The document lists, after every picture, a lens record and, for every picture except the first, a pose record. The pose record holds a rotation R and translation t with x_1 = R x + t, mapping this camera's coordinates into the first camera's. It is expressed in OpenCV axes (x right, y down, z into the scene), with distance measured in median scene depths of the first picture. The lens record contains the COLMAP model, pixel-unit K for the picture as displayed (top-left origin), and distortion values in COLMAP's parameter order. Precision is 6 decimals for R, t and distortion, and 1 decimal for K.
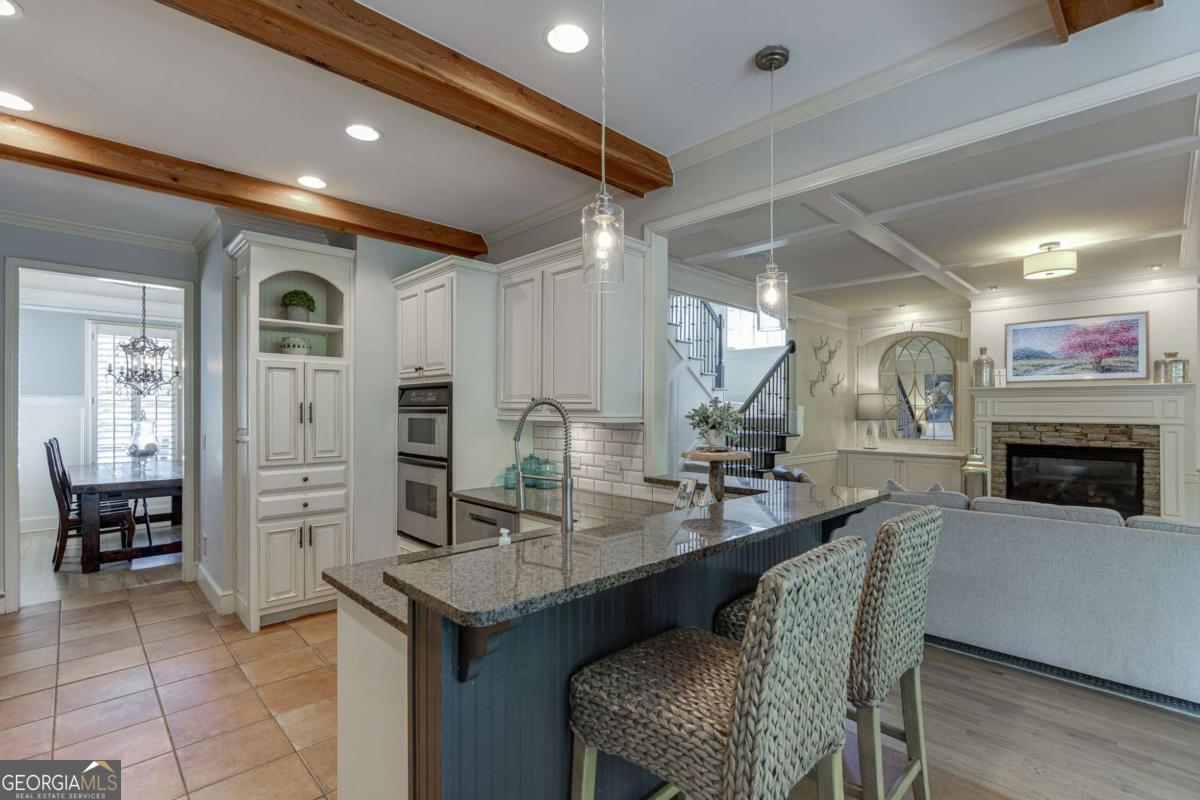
lens RADIAL K [[549.5, 0, 615.4], [0, 549.5, 408.3], [0, 0, 1]] dist [-0.000070, 0.000997]
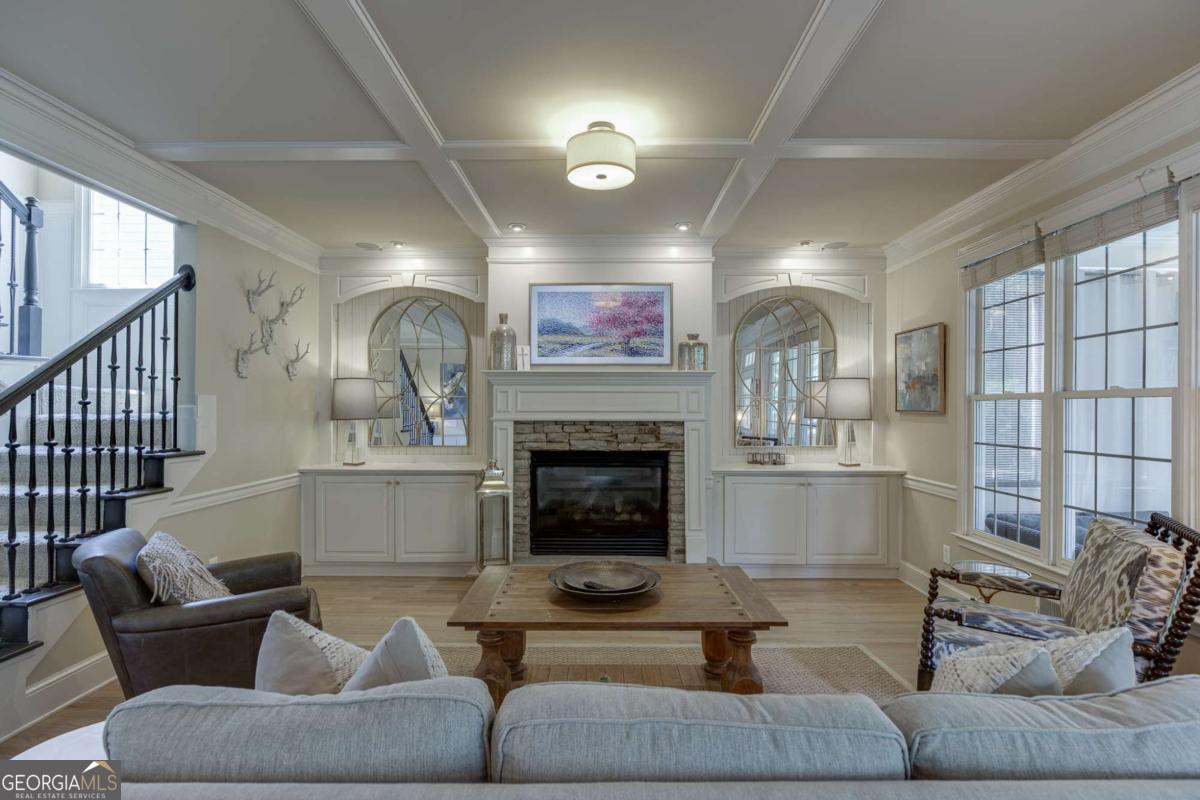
lens RADIAL K [[574.4, 0, 592.7], [0, 574.4, 407.2], [0, 0, 1]] dist [-0.010001, 0.000870]
pose [[0.726190, -0.001840, 0.687492, 0.255608], [-0.000715, 0.999994, 0.003431, 0.005224], [-0.687494, -0.002983, 0.726184, 0.400733]]
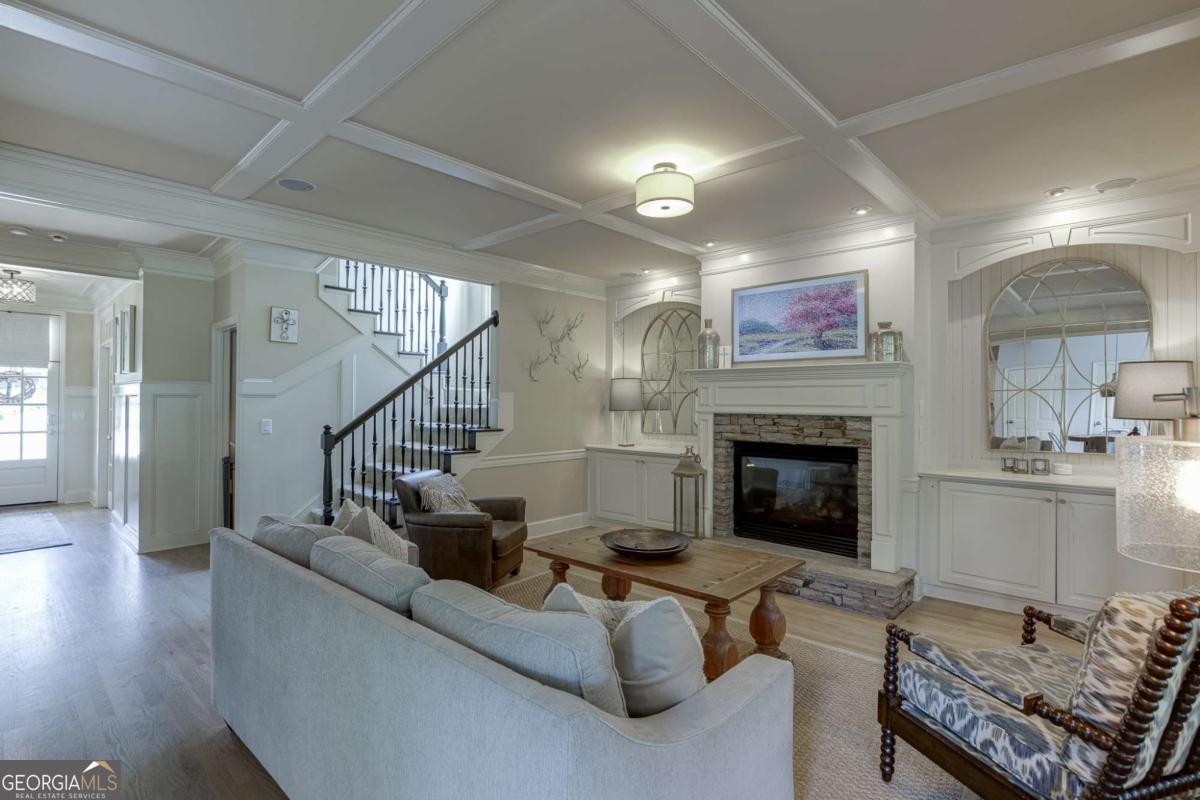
lens RADIAL K [[574.4, 0, 611.1], [0, 574.4, 395.4], [0, 0, 1]] dist [-0.010001, 0.000870]
pose [[0.999359, 0.001198, 0.035789, 0.508297], [-0.000925, 0.999971, -0.007624, 0.005912], [-0.035797, 0.007586, 0.999330, 0.181341]]
